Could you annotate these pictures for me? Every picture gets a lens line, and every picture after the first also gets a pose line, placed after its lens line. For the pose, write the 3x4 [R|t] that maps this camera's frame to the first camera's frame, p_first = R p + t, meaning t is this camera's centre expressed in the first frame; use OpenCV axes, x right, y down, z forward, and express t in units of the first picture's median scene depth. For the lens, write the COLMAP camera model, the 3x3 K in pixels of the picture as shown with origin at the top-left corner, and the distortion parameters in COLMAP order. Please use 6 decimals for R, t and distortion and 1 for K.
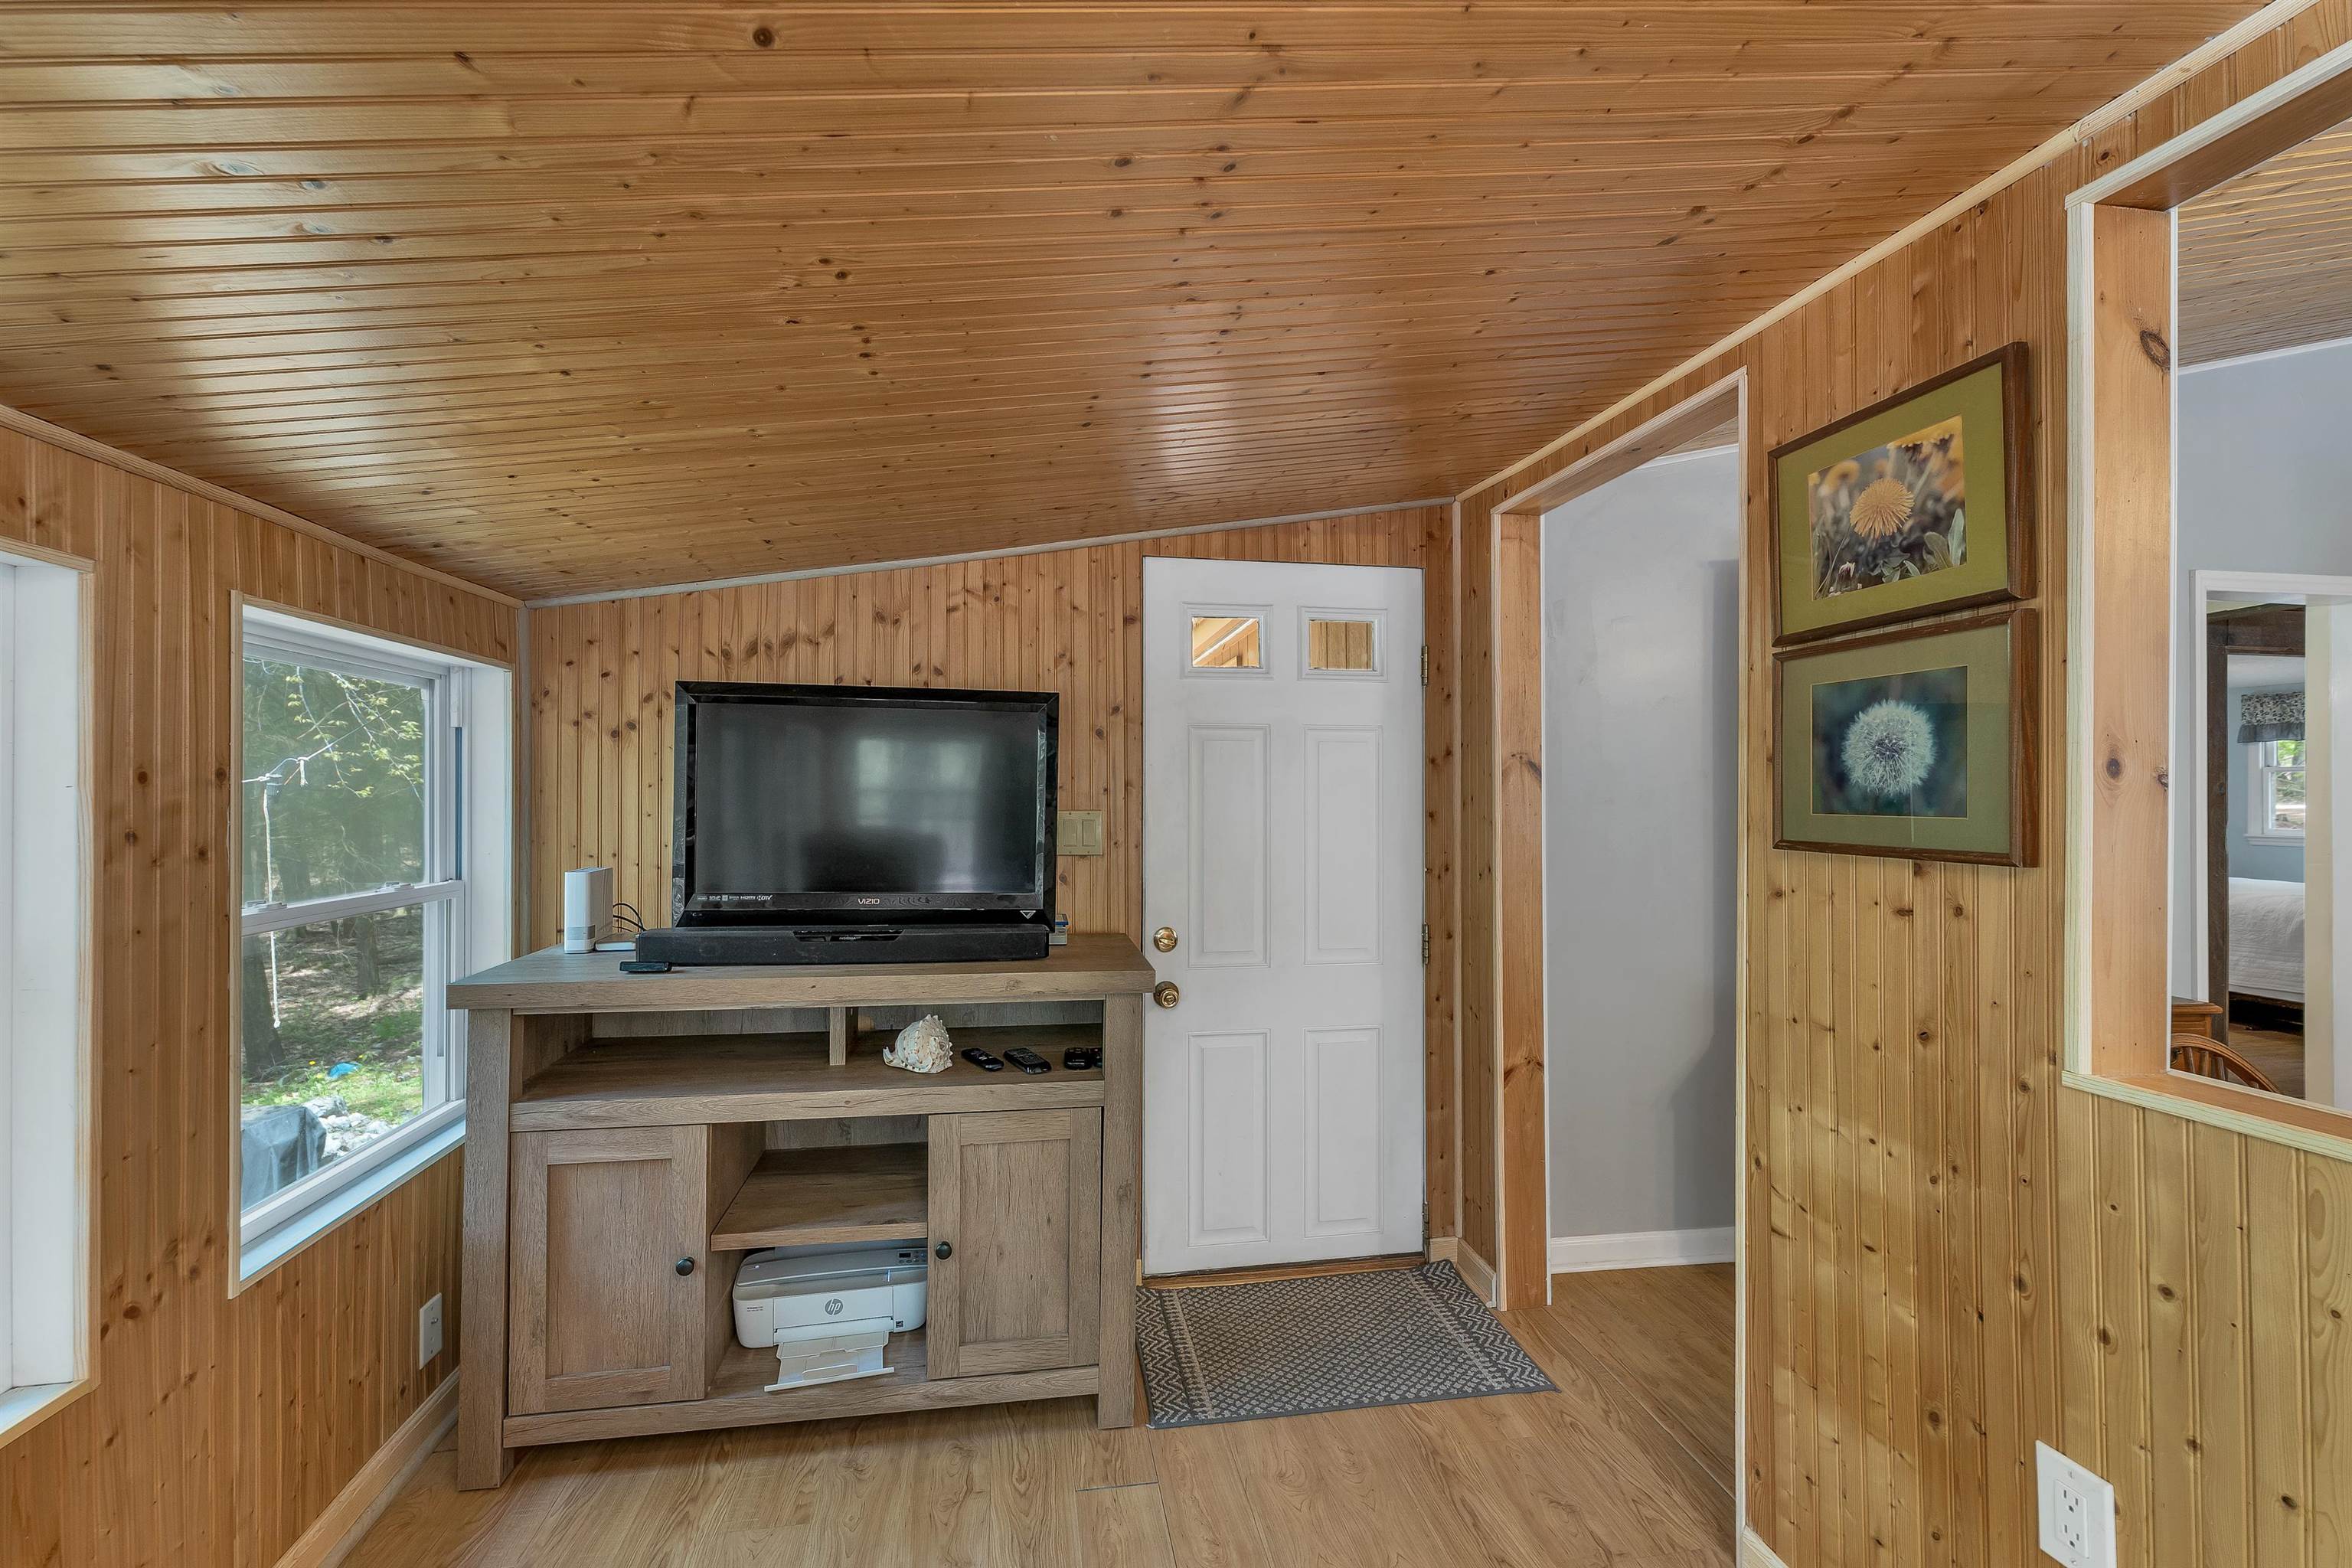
lens RADIAL K [[988.5, 0, 1170.7], [0, 988.5, 788.3], [0, 0, 1]] dist [-0.000893, -0.000367]
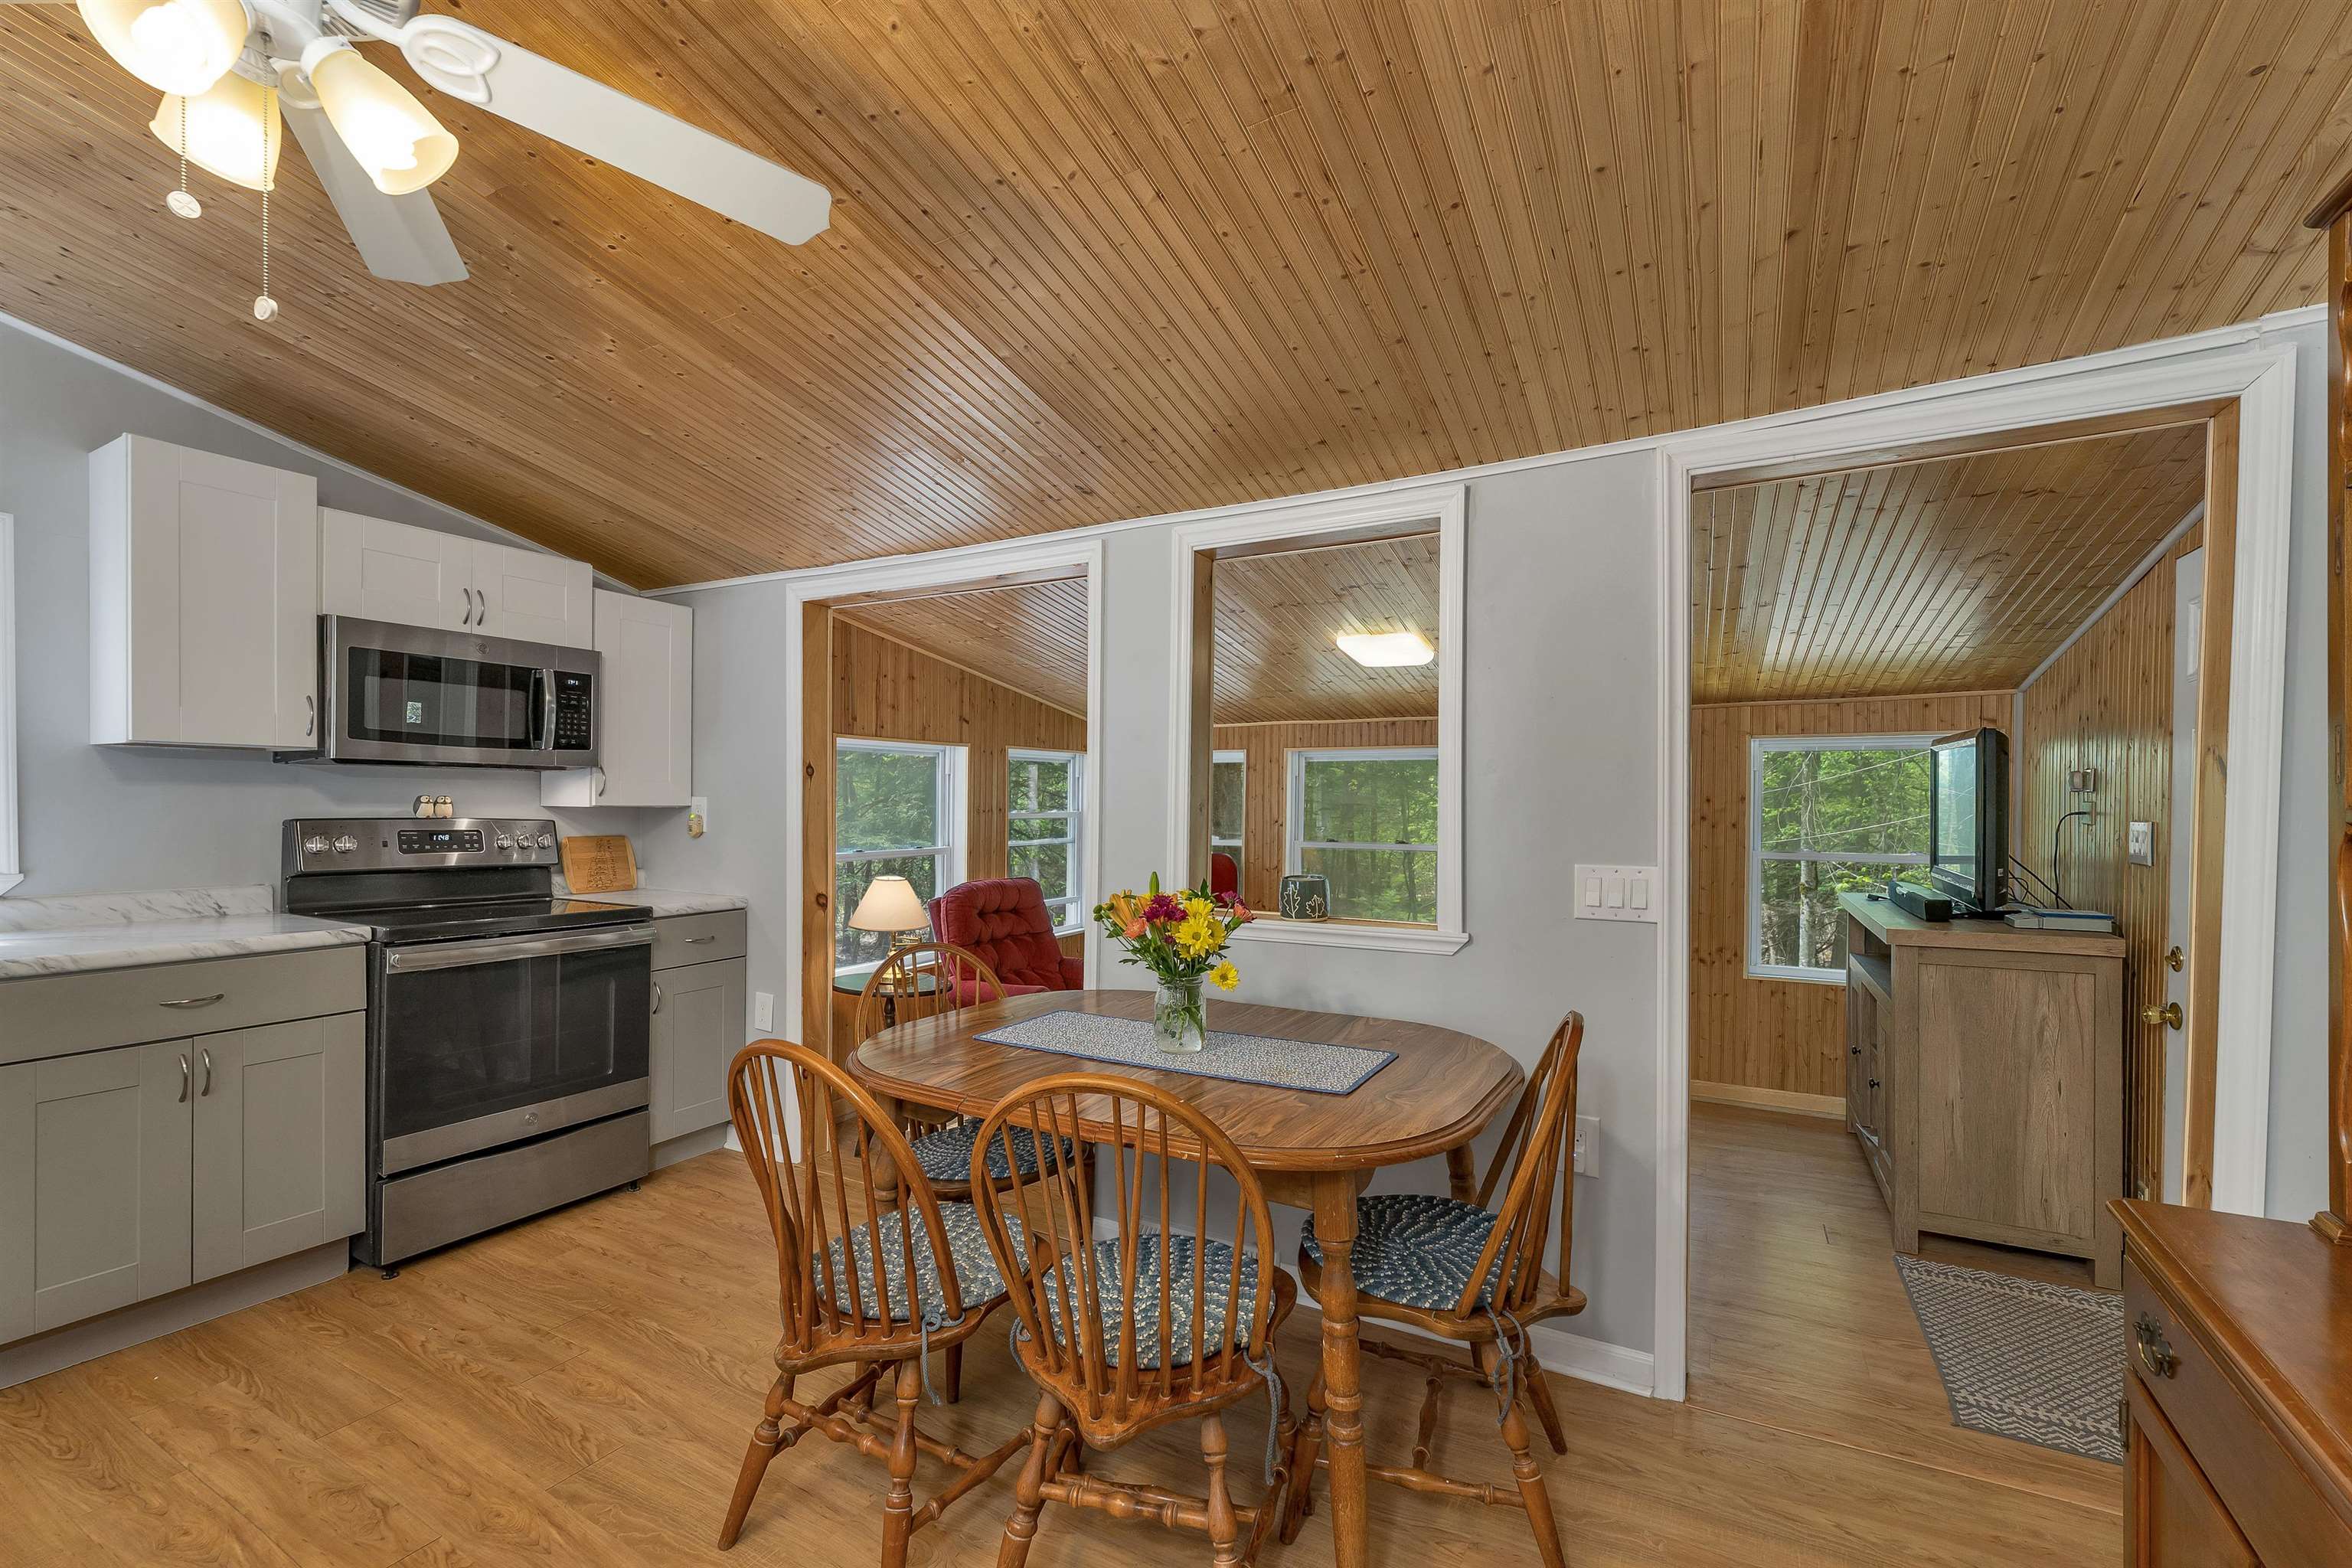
lens RADIAL K [[991.0, 0, 1156.0], [0, 991.0, 809.4], [0, 0, 1]] dist [0.001538, -0.000178]
pose [[-0.645619, -0.001968, -0.763657, 1.748240], [-0.004708, 0.999988, 0.001403, 0.016205], [0.763645, 0.004501, -0.645621, 1.137173]]
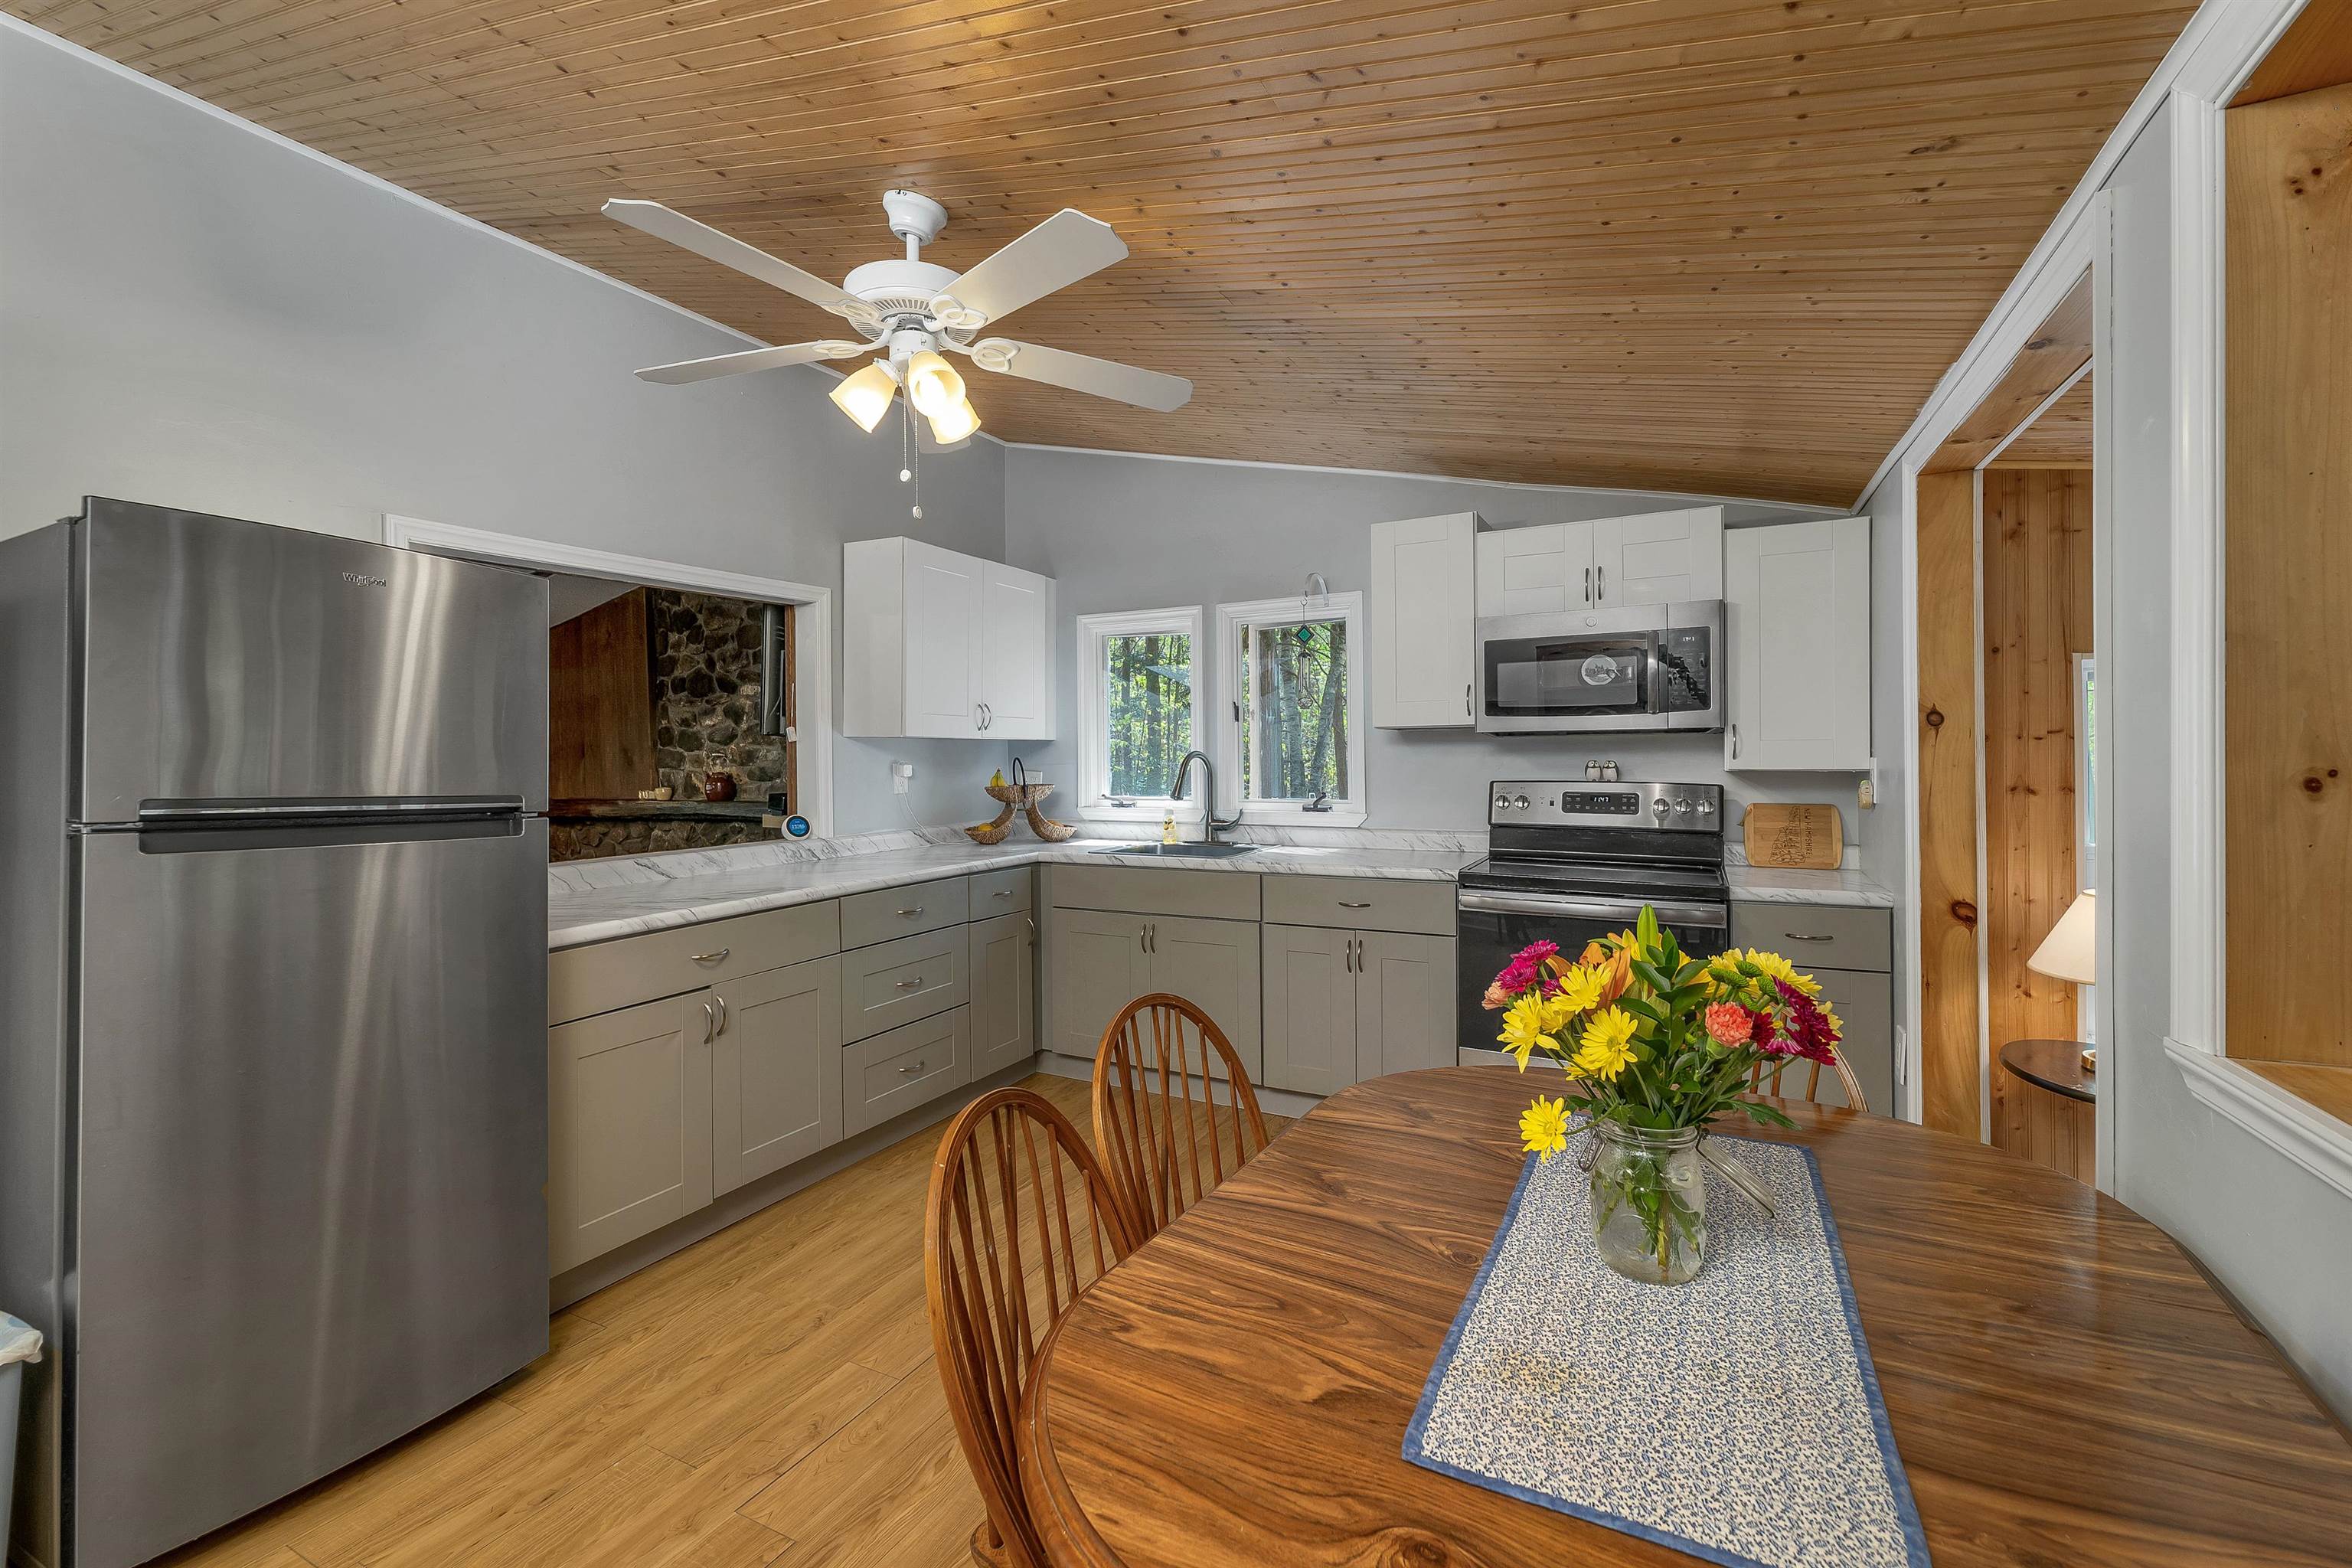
lens RADIAL K [[982.9, 0, 1167.8], [0, 982.9, 756.6], [0, 0, 1]] dist [0.001627, 0.000175]
pose [[-0.782809, 0.007084, 0.622221, 0.764986], [0.002554, 0.999963, -0.008171, 0.006226], [-0.622256, -0.004807, -0.782799, 1.042338]]
